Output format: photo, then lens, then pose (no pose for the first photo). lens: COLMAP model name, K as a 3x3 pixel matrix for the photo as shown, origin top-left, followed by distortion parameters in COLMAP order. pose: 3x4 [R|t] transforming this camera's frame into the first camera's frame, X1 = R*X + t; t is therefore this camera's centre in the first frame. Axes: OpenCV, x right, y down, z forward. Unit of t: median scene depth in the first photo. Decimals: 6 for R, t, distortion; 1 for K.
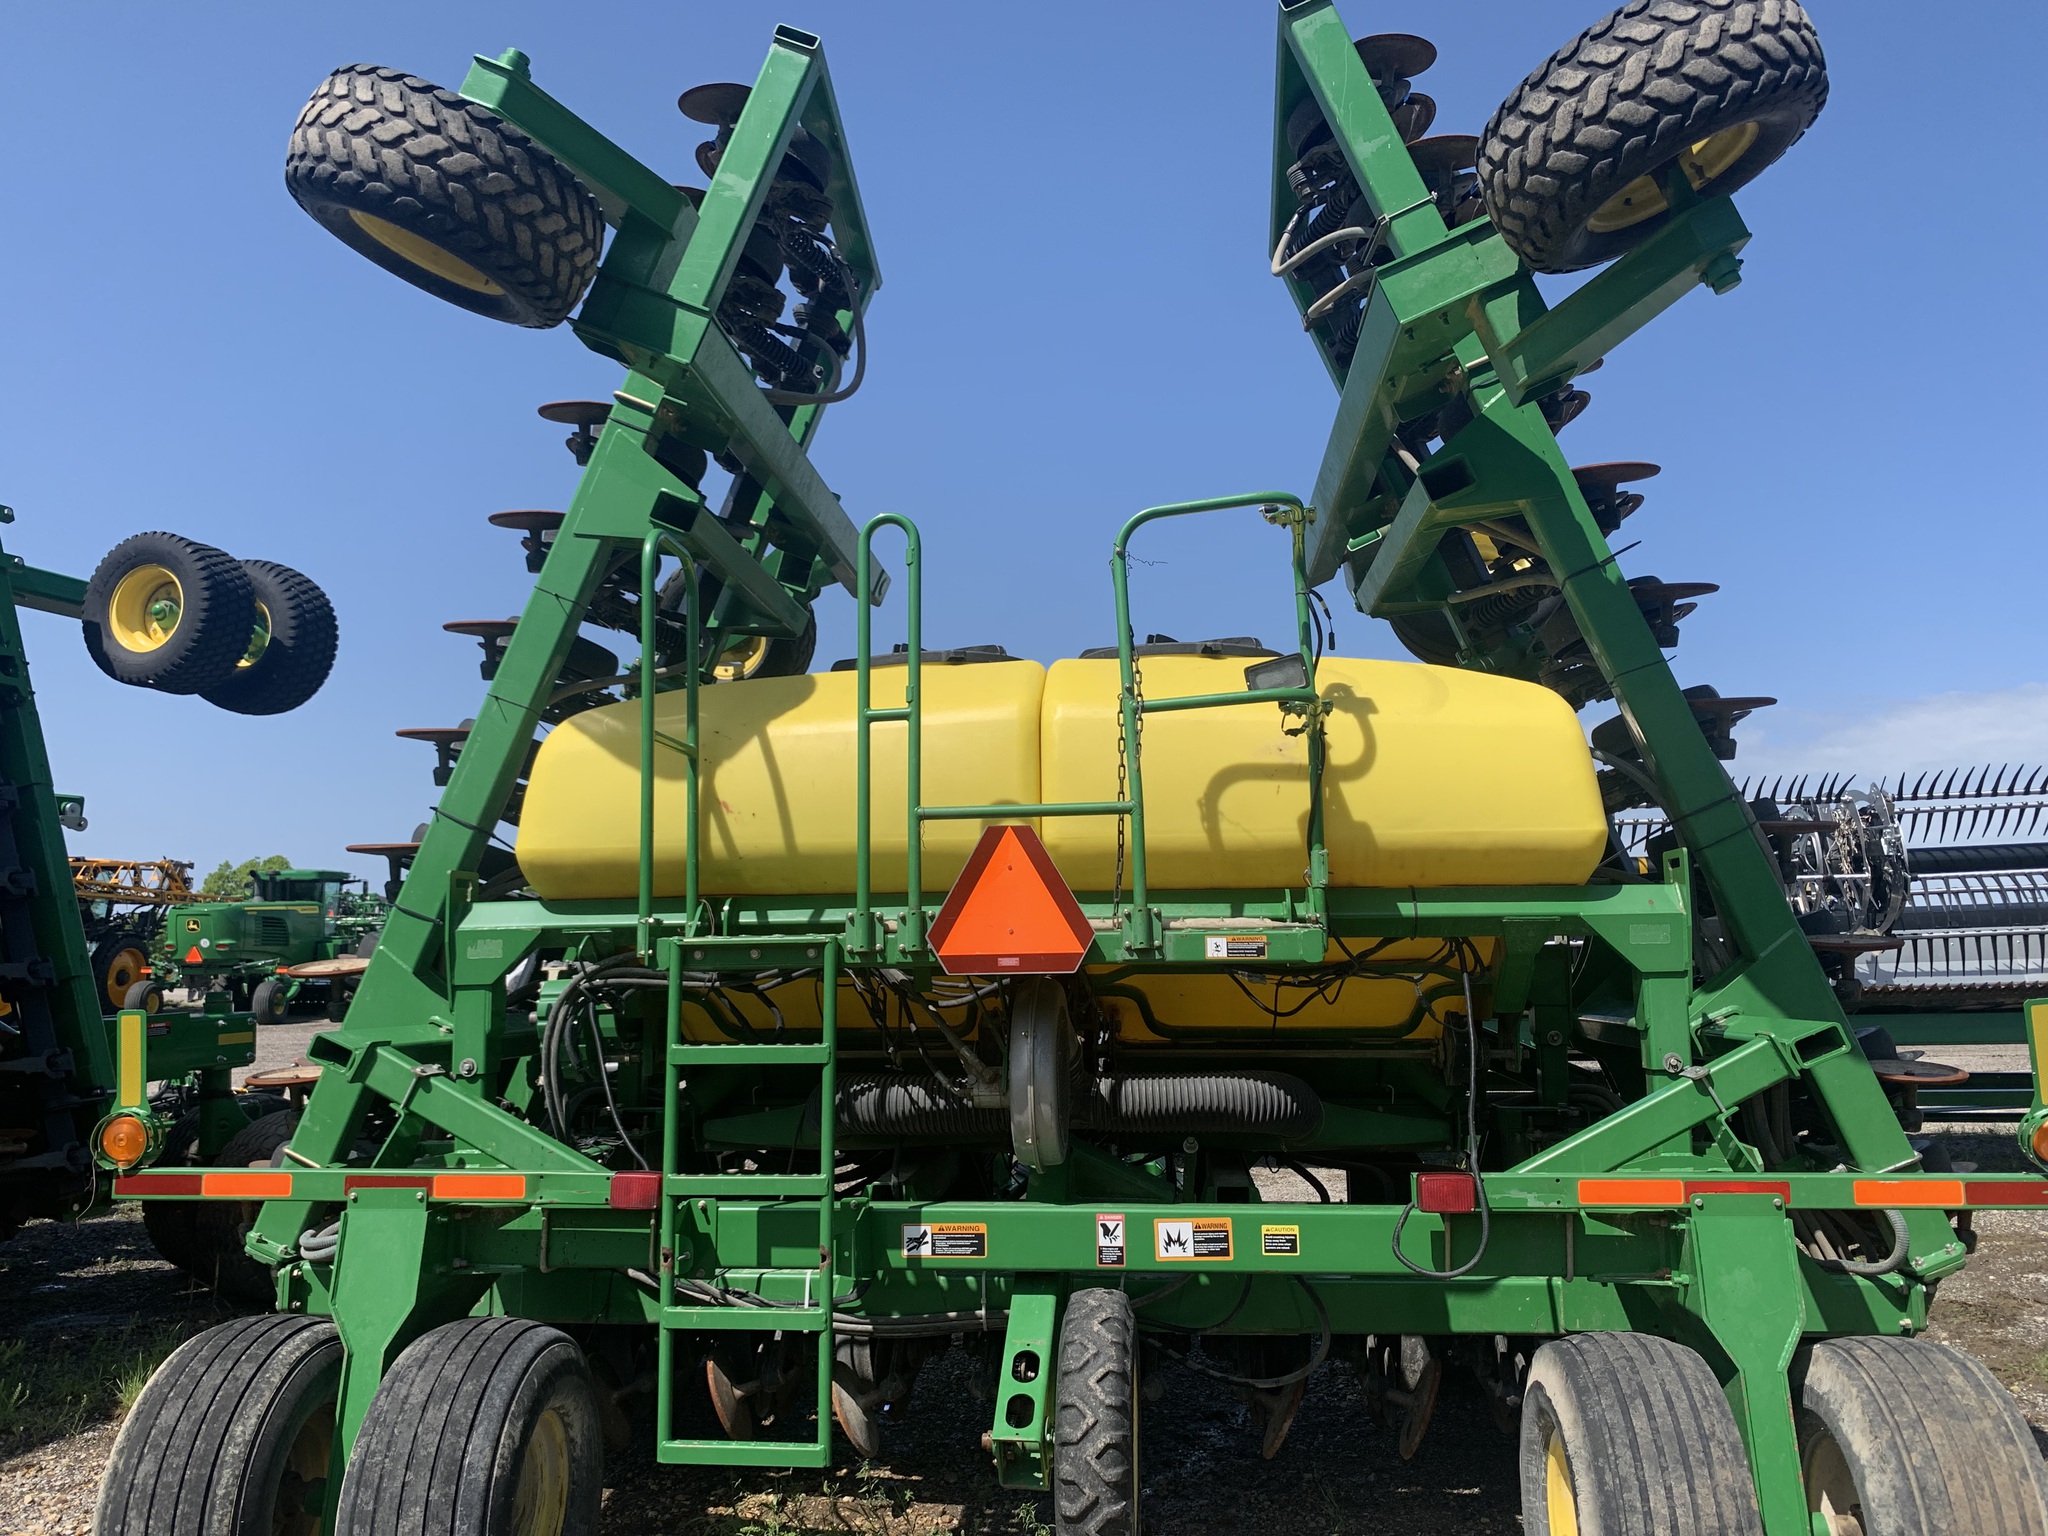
lens RADIAL K [[1554.7, 0, 1009.7], [0, 1554.7, 776.7], [0, 0, 1]] dist [0.025576, -0.035442]
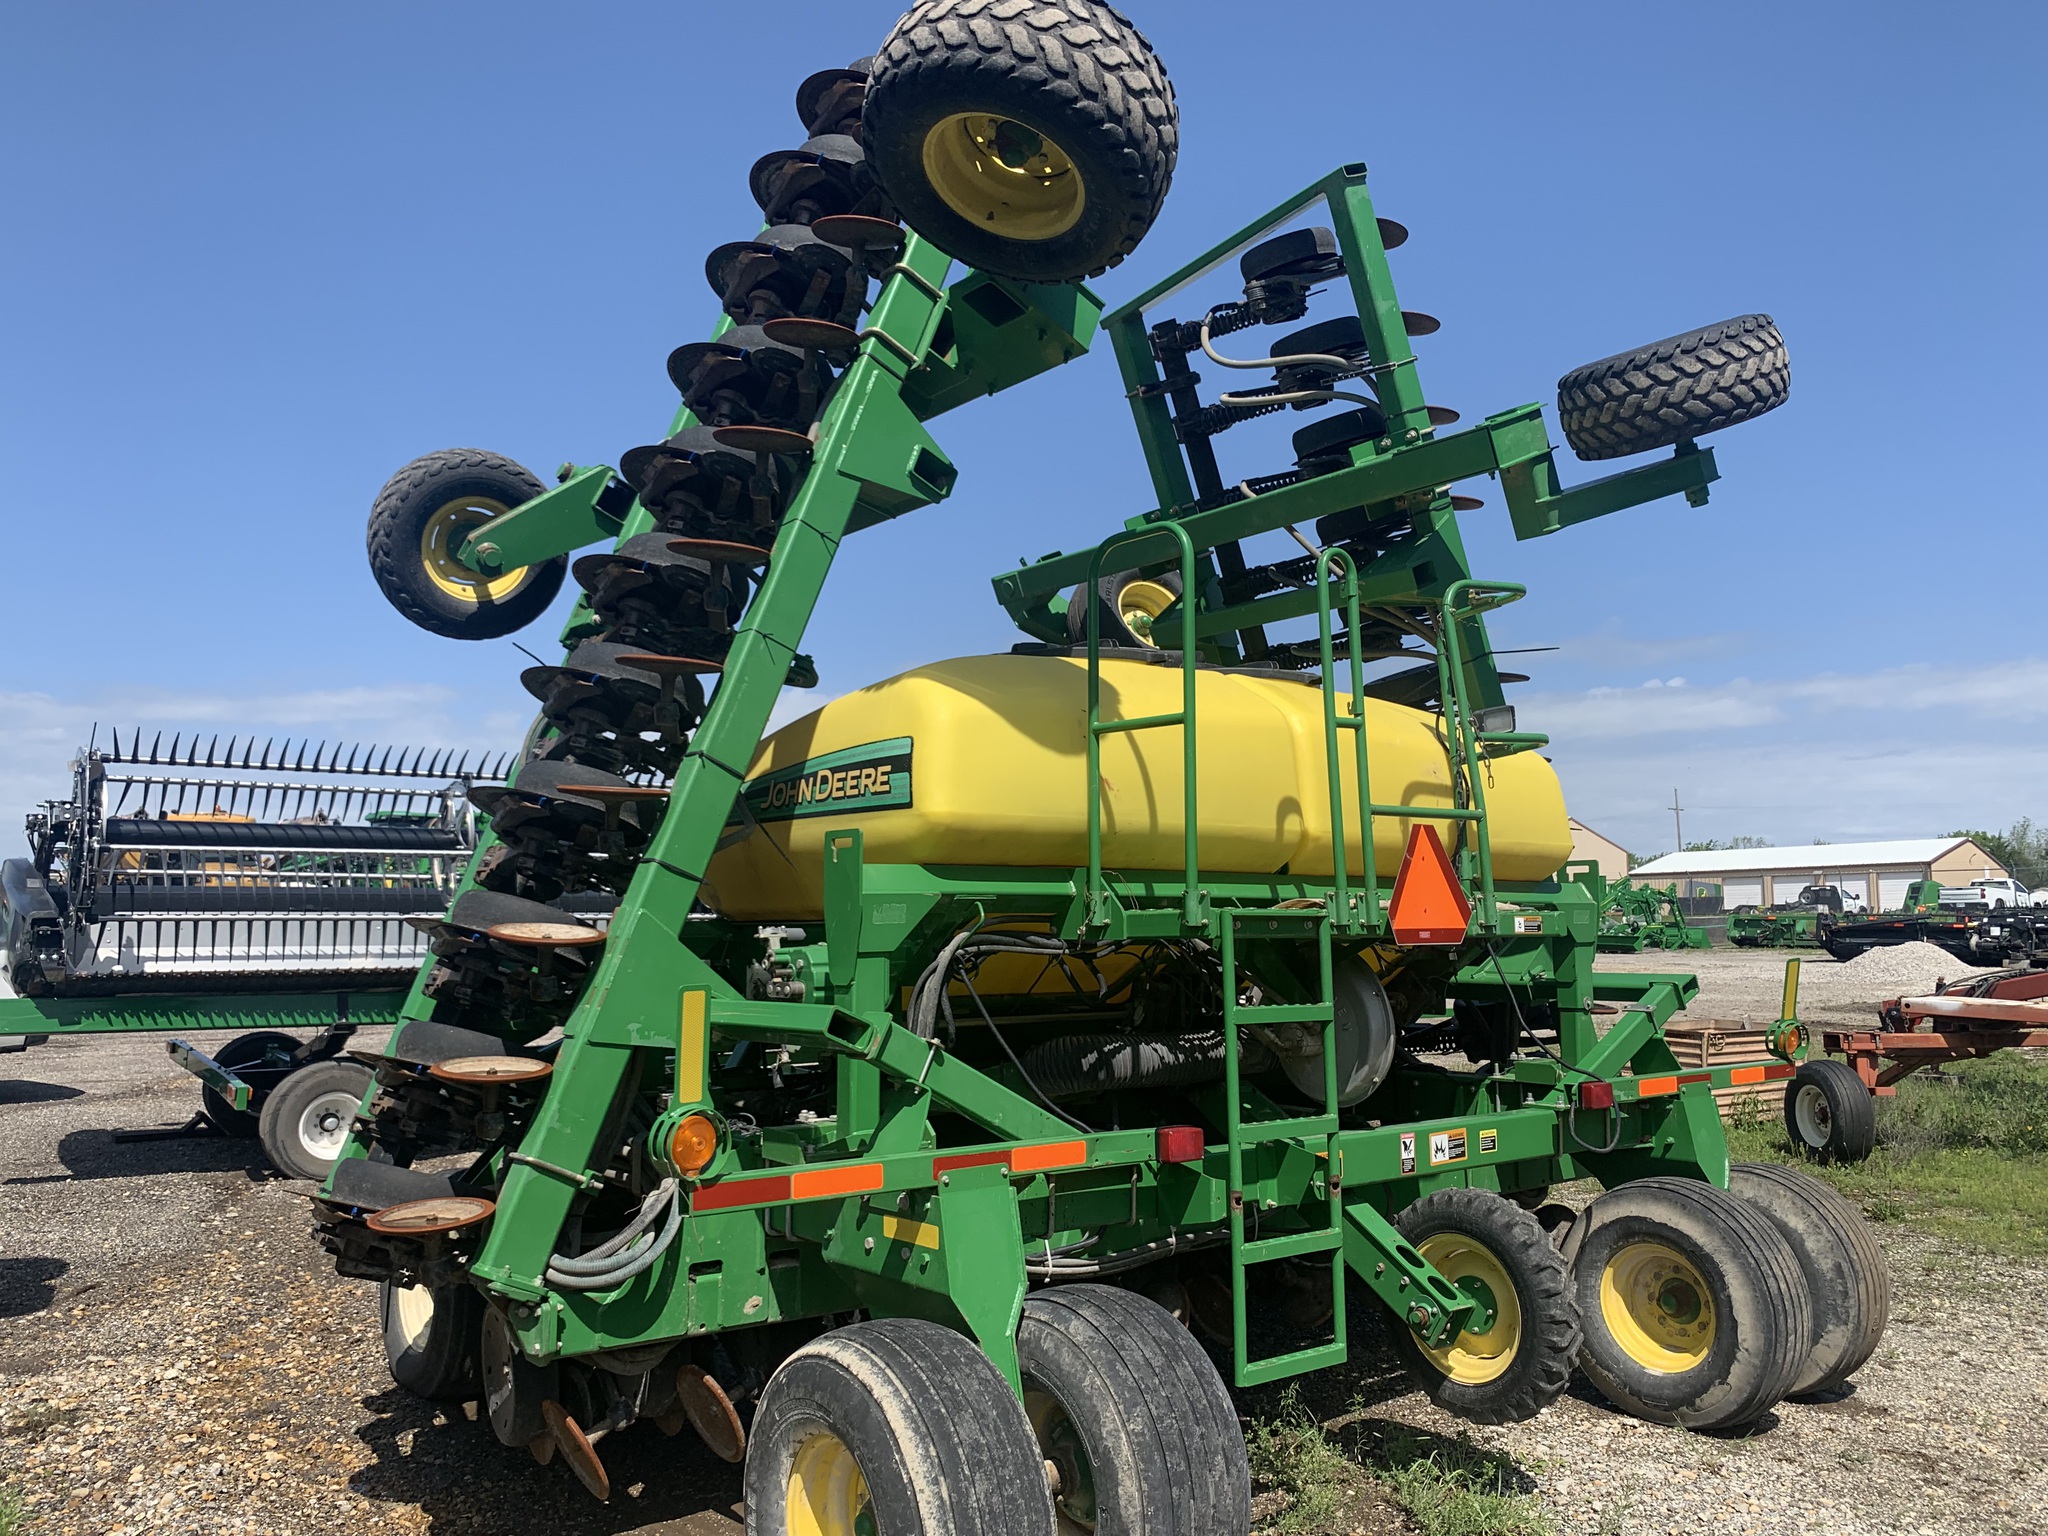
lens RADIAL K [[1554.7, 0, 990.0], [0, 1554.7, 781.4], [0, 0, 1]] dist [0.025576, -0.035442]
pose [[0.725029, 0.073364, 0.684800, -1.070463], [-0.086706, 0.996122, -0.014916, 0.044752], [-0.683239, -0.048562, 0.728578, 0.323860]]
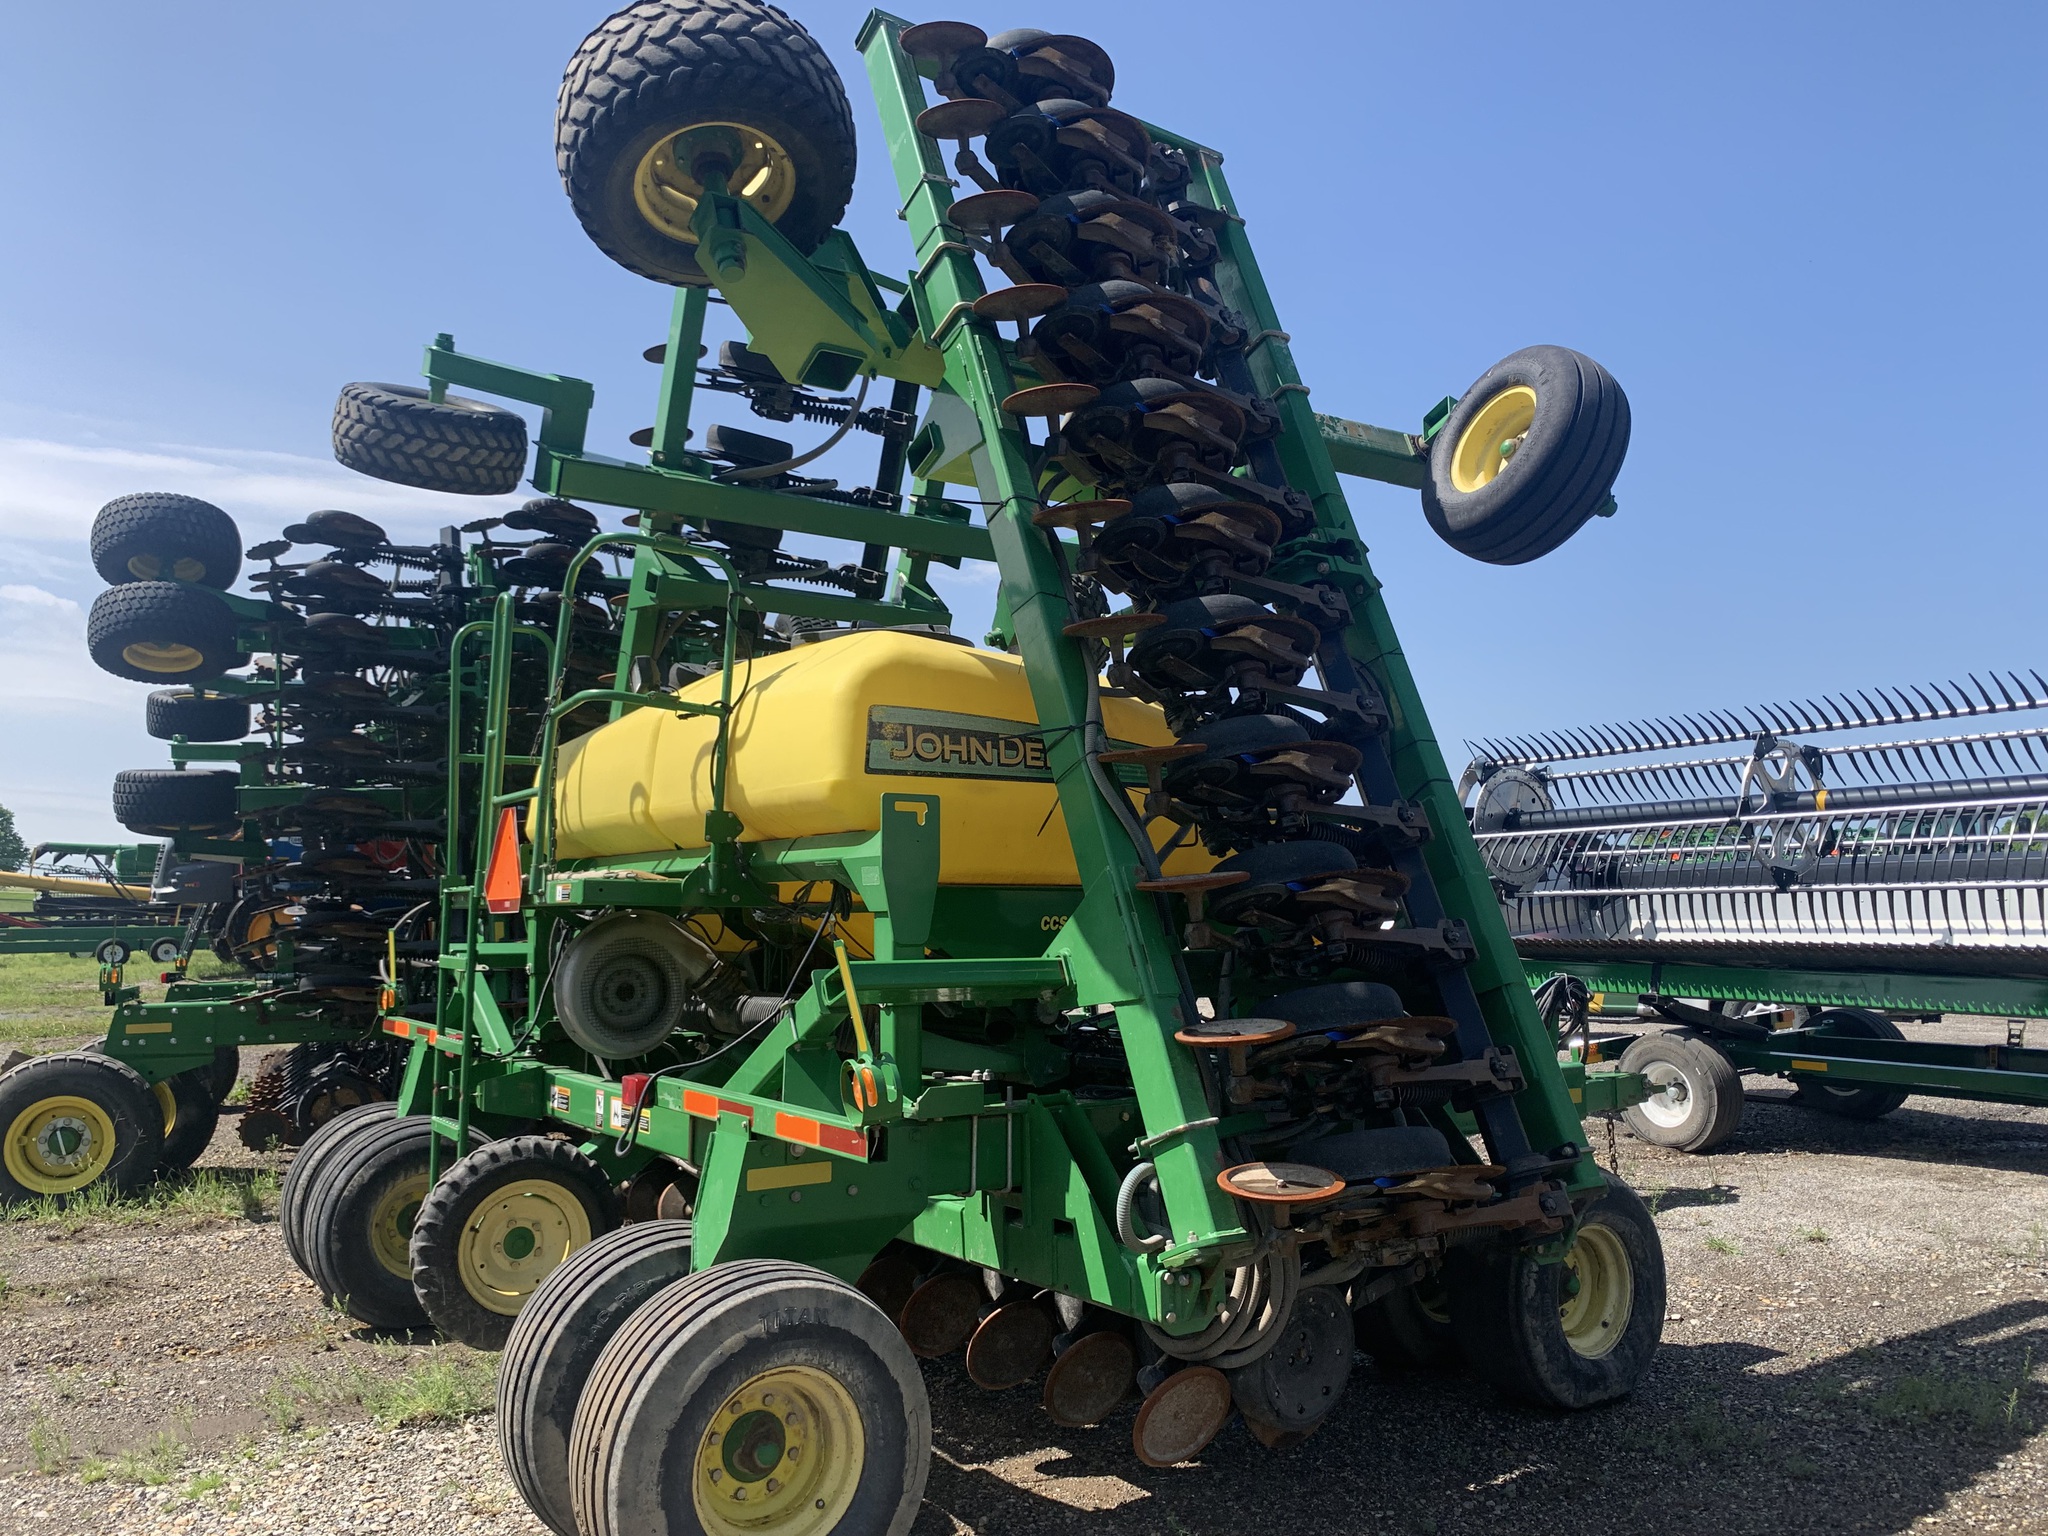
lens RADIAL K [[1554.7, 0, 993.9], [0, 1554.7, 774.2], [0, 0, 1]] dist [0.025576, -0.035442]
pose [[0.631983, -0.062393, -0.772467, 1.335893], [0.090141, 0.995907, -0.006693, 0.048774], [0.769722, -0.065401, 0.635020, 0.424628]]
